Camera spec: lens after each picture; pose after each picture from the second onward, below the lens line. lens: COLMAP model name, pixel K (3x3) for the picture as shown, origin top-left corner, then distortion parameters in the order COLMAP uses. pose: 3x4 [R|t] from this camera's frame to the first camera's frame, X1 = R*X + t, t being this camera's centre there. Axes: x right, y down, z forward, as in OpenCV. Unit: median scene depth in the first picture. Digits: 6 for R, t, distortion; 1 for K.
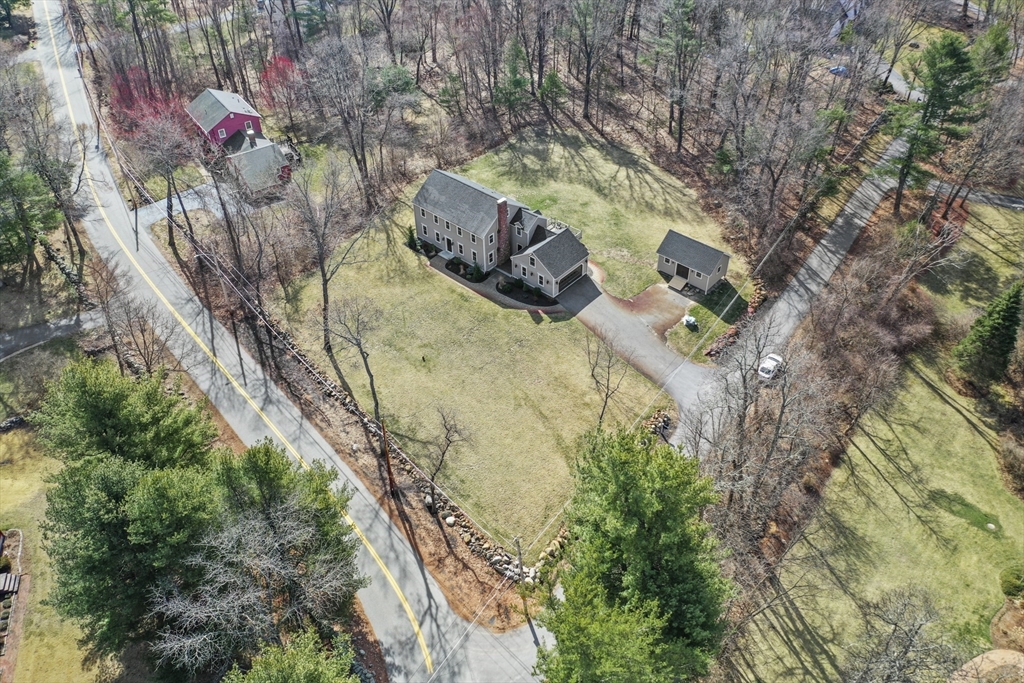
lens RADIAL K [[795.2, 0, 512.0], [0, 795.2, 341.5], [0, 0, 1]] dist [-0.010419, 0.000152]
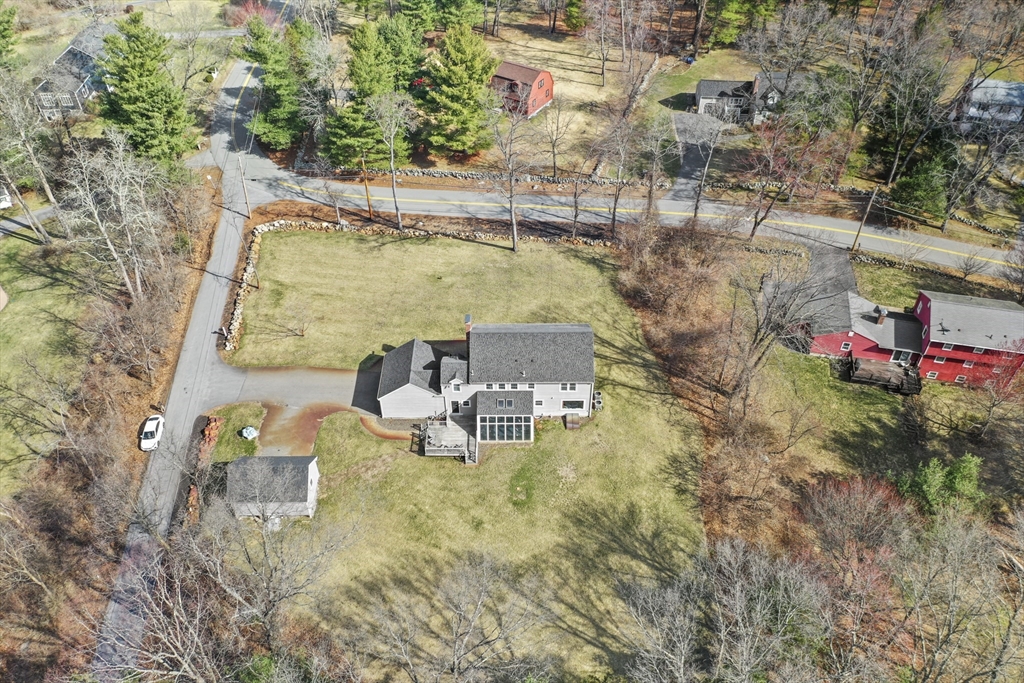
lens RADIAL K [[799.7, 0, 509.5], [0, 799.7, 343.6], [0, 0, 1]] dist [-0.013888, -0.004494]
pose [[-0.747242, 0.478520, -0.461137, 0.353271], [-0.425470, 0.188558, 0.885111, -0.922753], [0.510494, 0.857592, 0.062697, 0.954188]]
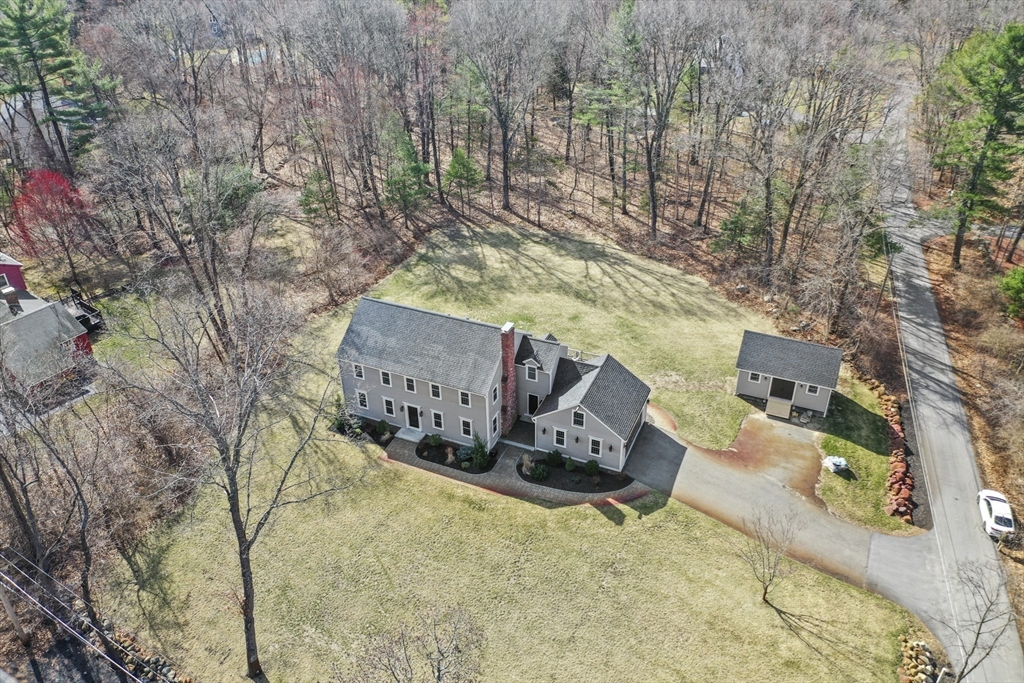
lens RADIAL K [[799.7, 0, 509.5], [0, 799.7, 343.6], [0, 0, 1]] dist [-0.013888, -0.004494]
pose [[0.949540, -0.165680, 0.266315, -0.164893], [0.205614, 0.970007, -0.129654, -0.084993], [-0.236846, 0.177870, 0.955126, 0.419110]]
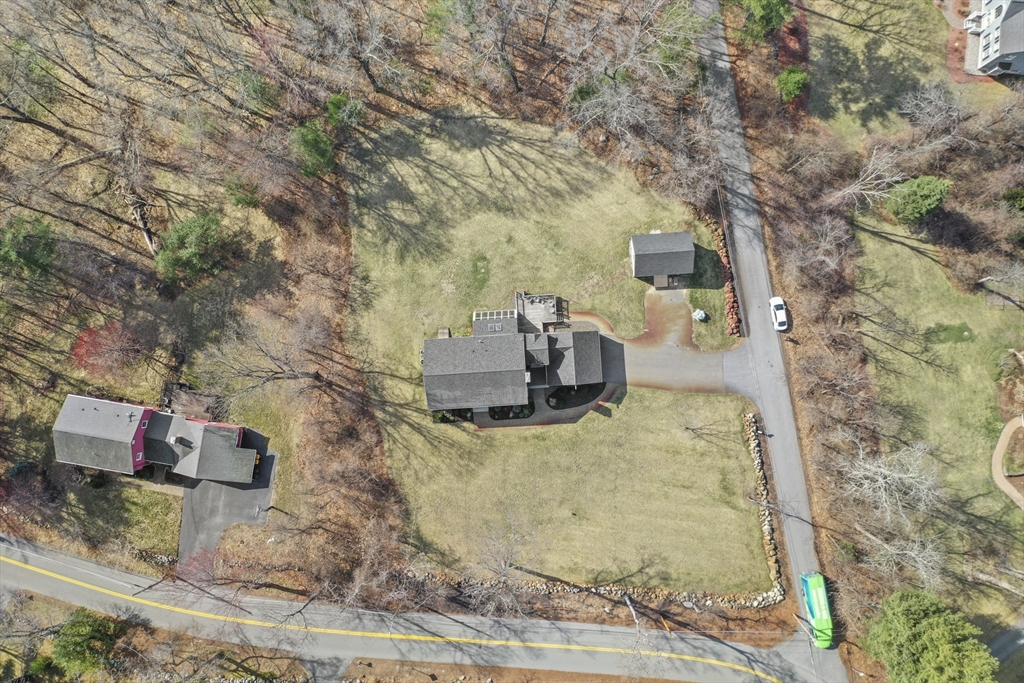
lens RADIAL K [[795.2, 0, 512.0], [0, 795.2, 341.5], [0, 0, 1]] dist [-0.010419, 0.000152]
pose [[0.701354, -0.712167, 0.030328, -0.024784], [0.481950, 0.505122, 0.715944, -0.902166], [-0.525192, -0.487514, 0.697499, 0.311264]]
